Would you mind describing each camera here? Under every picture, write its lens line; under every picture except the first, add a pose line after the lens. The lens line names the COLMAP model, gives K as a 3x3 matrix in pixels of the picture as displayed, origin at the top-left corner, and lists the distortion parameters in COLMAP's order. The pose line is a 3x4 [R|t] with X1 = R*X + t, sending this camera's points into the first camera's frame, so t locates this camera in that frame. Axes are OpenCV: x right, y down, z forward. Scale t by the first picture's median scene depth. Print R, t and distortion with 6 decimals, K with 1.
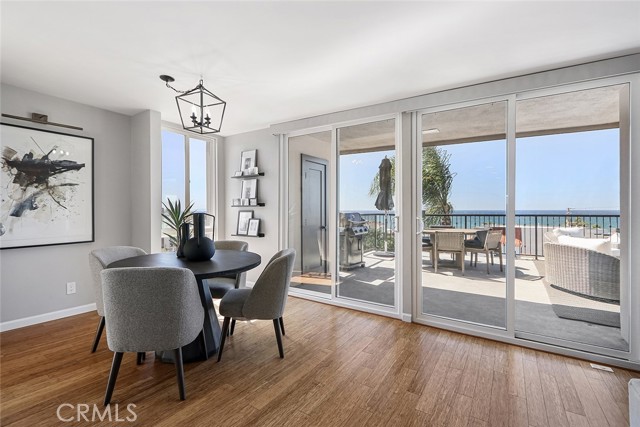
lens RADIAL K [[295.6, 0, 321.4], [0, 295.6, 210.1], [0, 0, 1]] dist [0.000420, -0.000657]
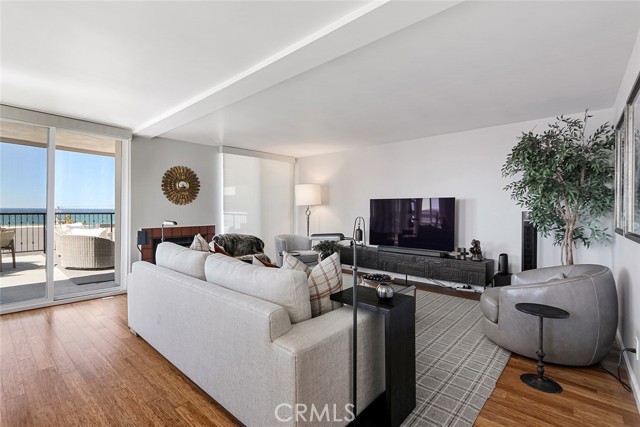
lens RADIAL K [[295.6, 0, 318.1], [0, 295.6, 212.1], [0, 0, 1]] dist [0.000420, -0.000657]
pose [[0.141462, -0.000275, 0.989944, -0.335100], [-0.010697, 0.999941, 0.001806, -0.000456], [-0.989886, -0.010845, 0.141451, -0.253603]]
